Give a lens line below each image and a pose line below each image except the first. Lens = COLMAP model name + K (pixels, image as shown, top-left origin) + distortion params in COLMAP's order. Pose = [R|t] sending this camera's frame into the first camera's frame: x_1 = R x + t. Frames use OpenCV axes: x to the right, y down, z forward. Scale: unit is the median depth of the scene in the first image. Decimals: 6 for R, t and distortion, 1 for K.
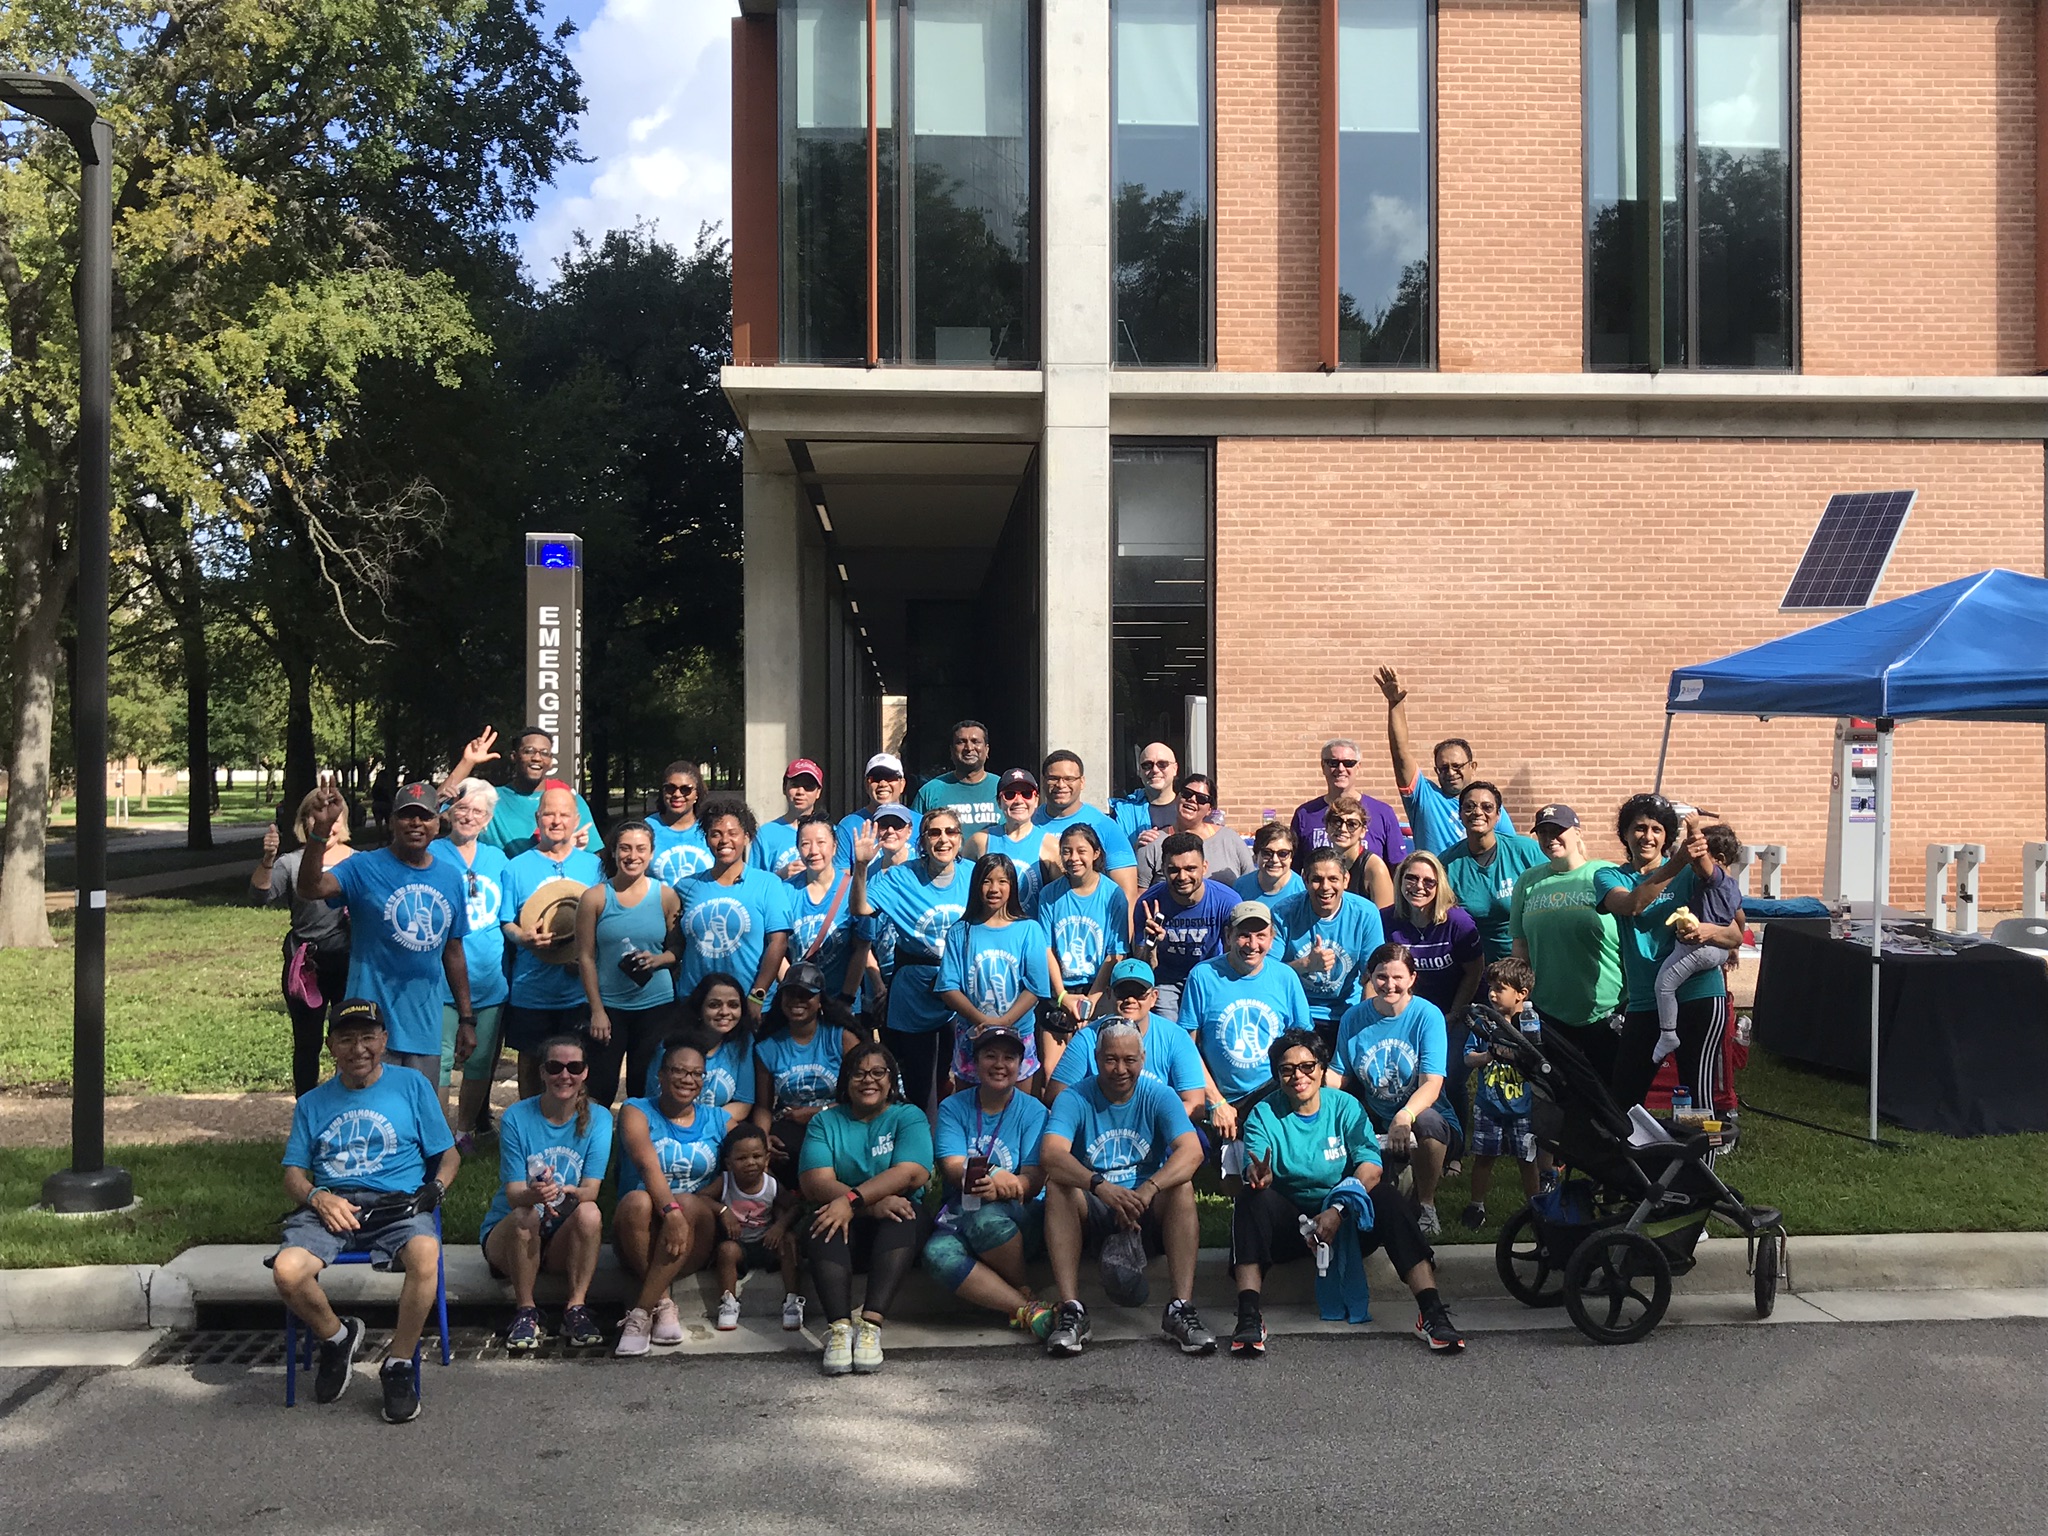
lens RADIAL K [[1935.8, 0, 957.7], [0, 1935.8, 697.7], [0, 0, 1]] dist [0.010936, -0.029674]
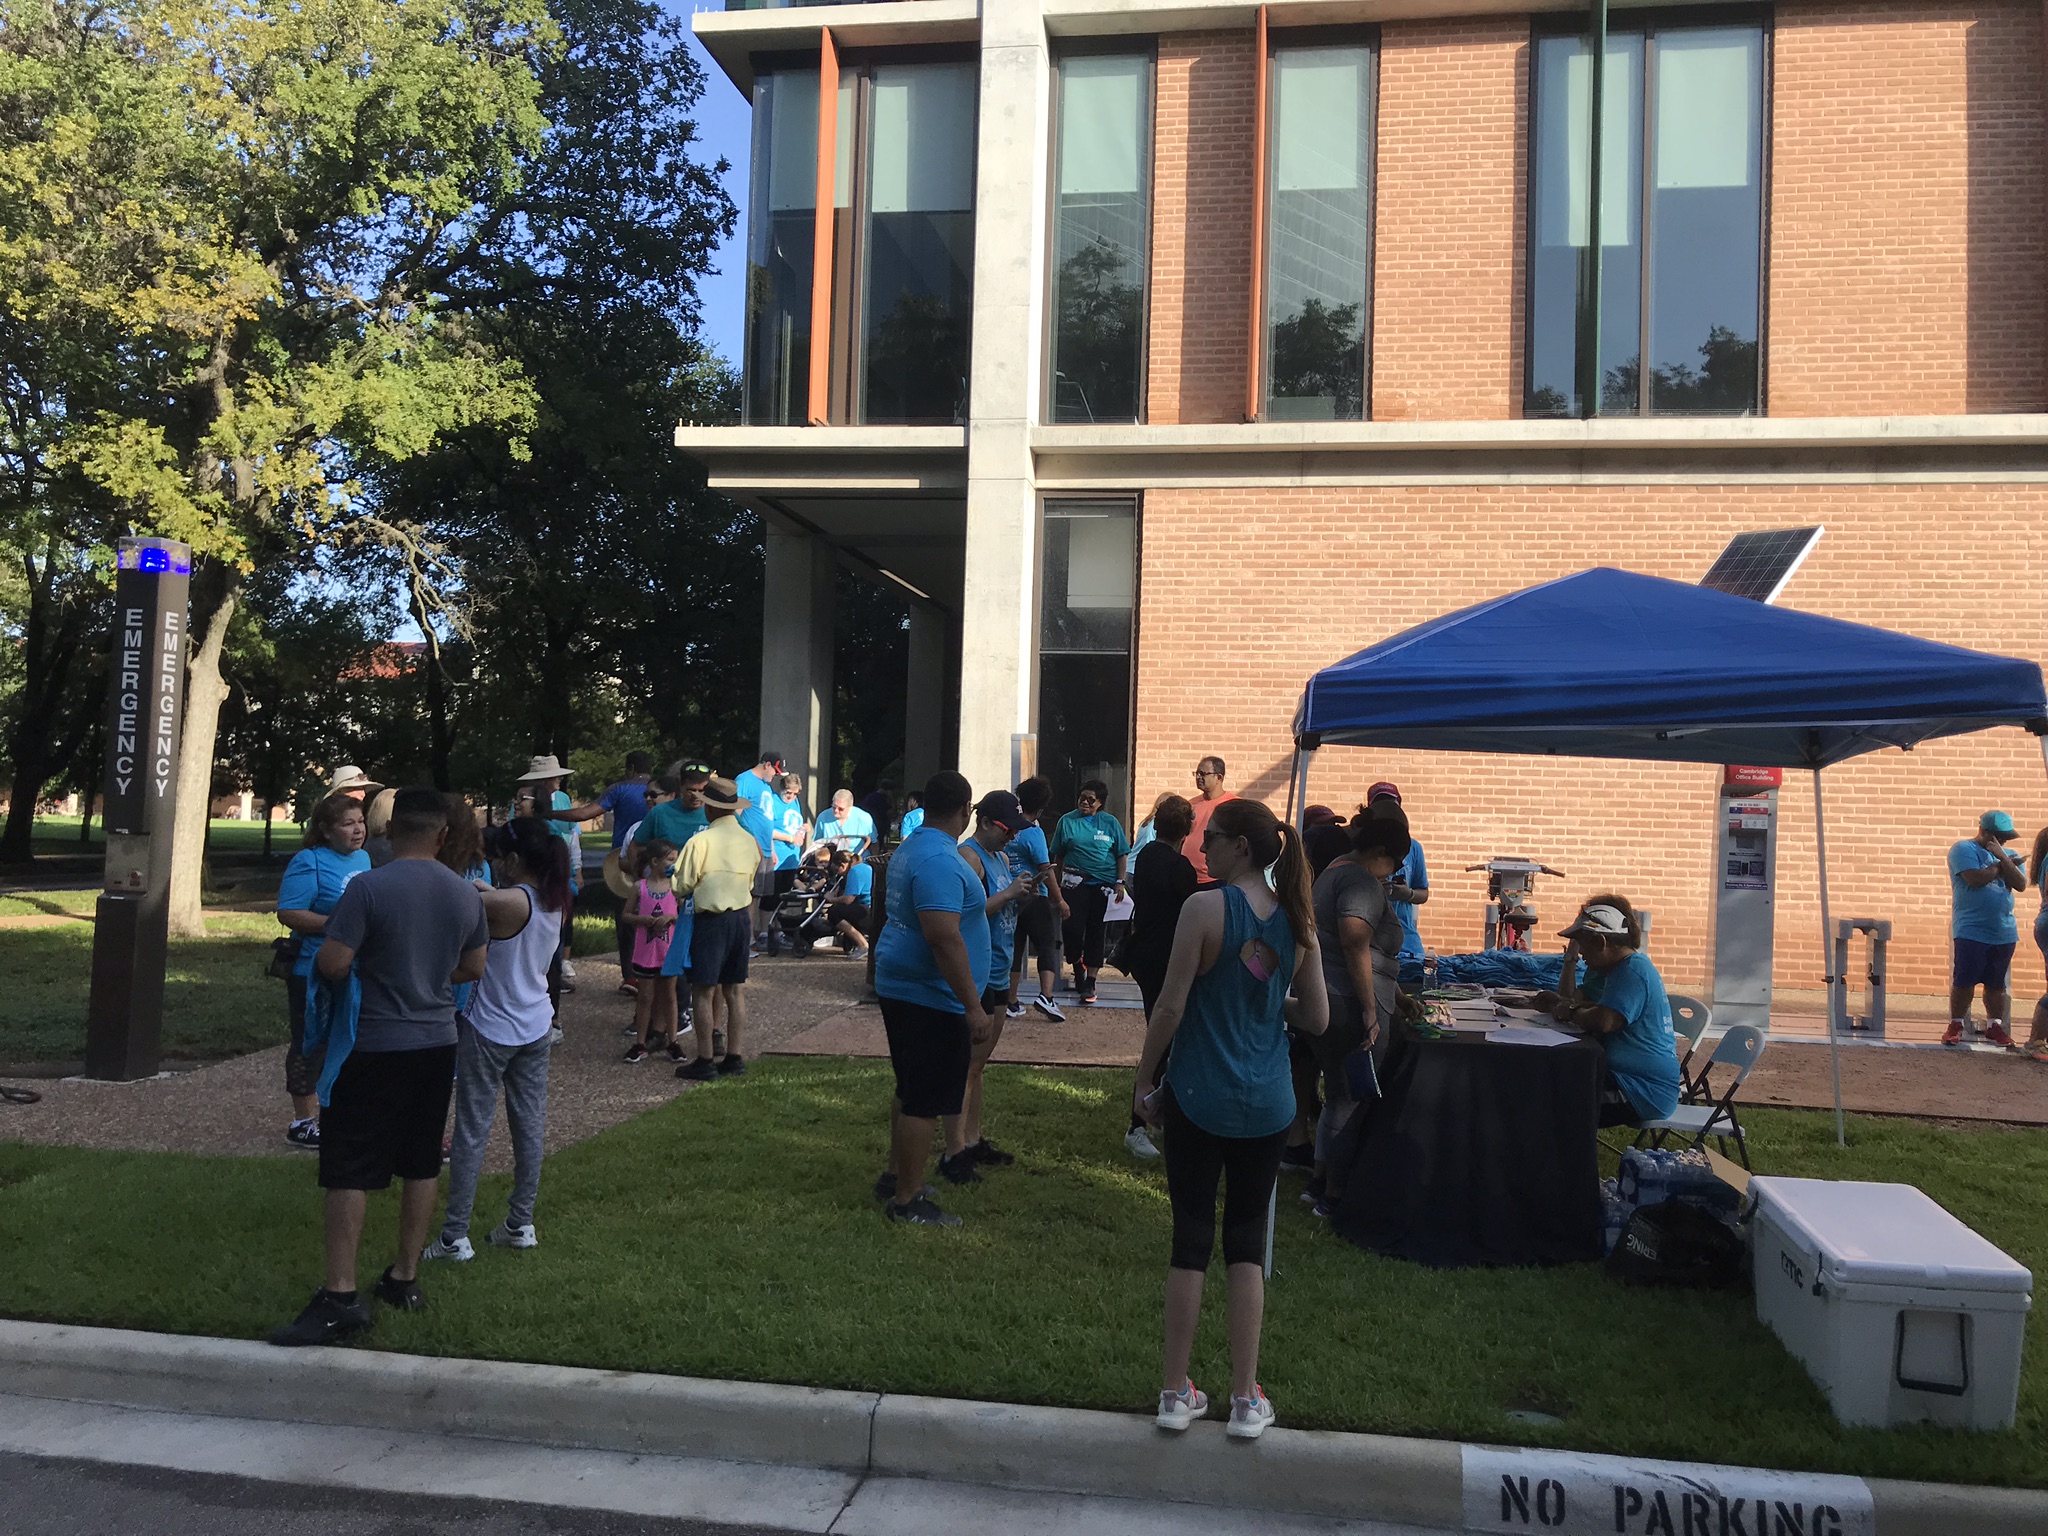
lens RADIAL K [[1587.7, 0, 1017.2], [0, 1587.7, 714.8], [0, 0, 1]] dist [0.003002, 0.011302]
pose [[0.977363, 0.019208, -0.210694, 0.246605], [-0.026925, 0.999065, -0.033816, 0.014483], [0.209848, 0.038724, 0.976967, 0.169738]]
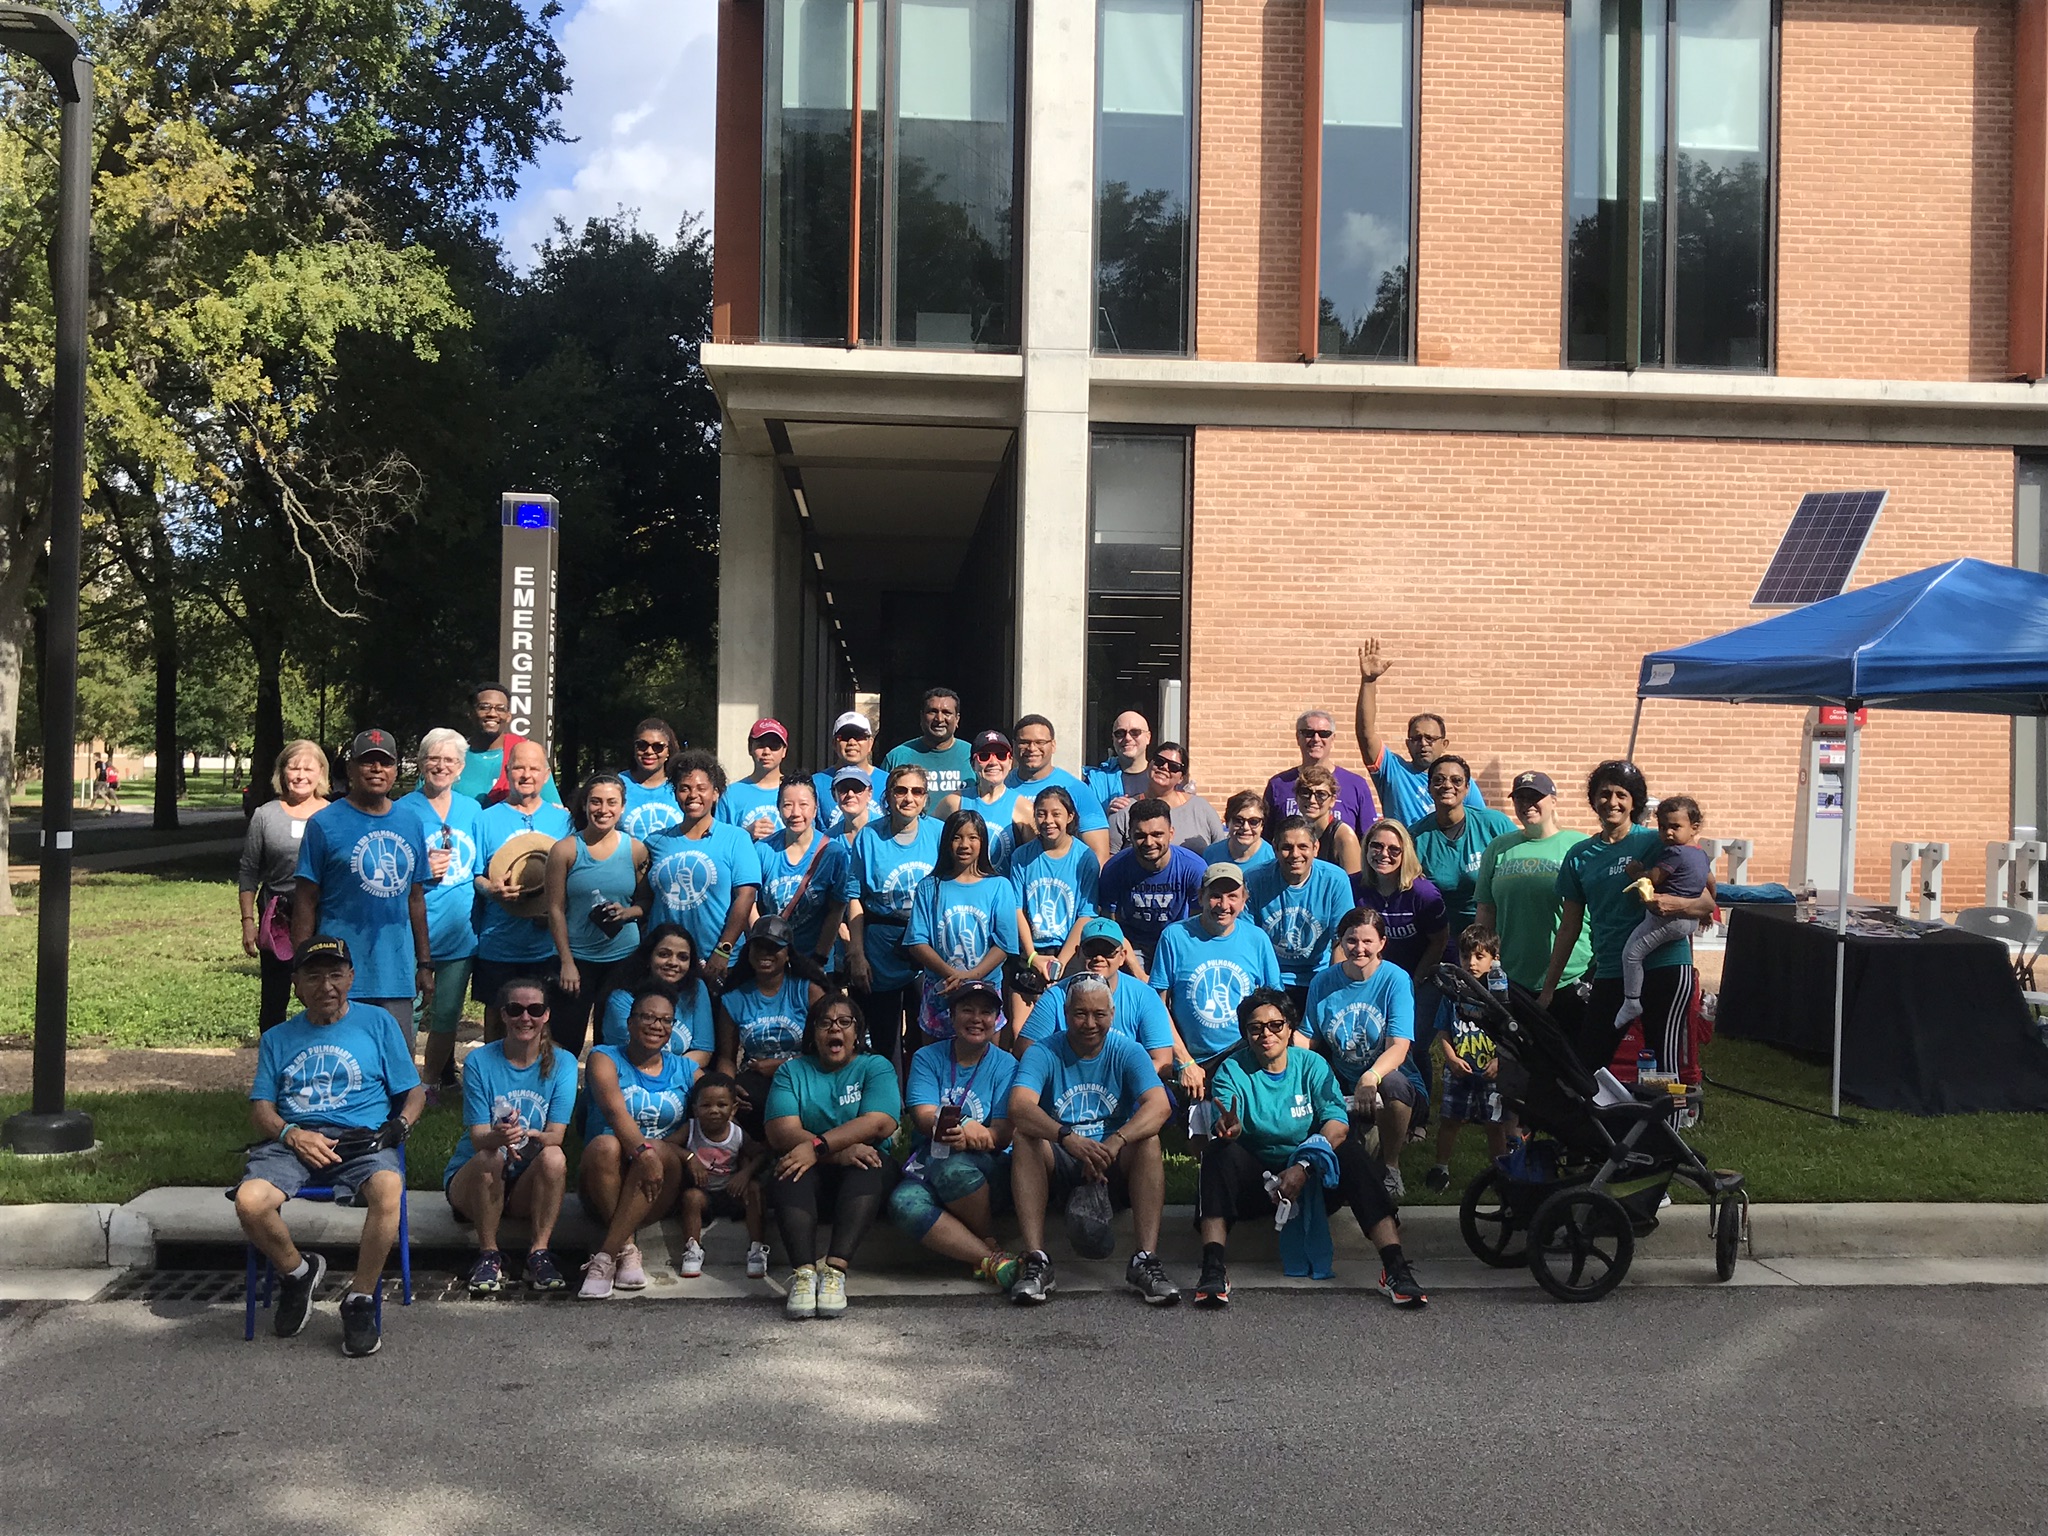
lens RADIAL K [[1935.8, 0, 957.7], [0, 1935.8, 697.7], [0, 0, 1]] dist [0.010936, -0.029674]
pose [[0.999714, 0.019238, 0.014196, -0.000578], [-0.019202, 0.999812, -0.002651, 0.011046], [-0.014245, 0.002378, 0.999896, 0.000174]]
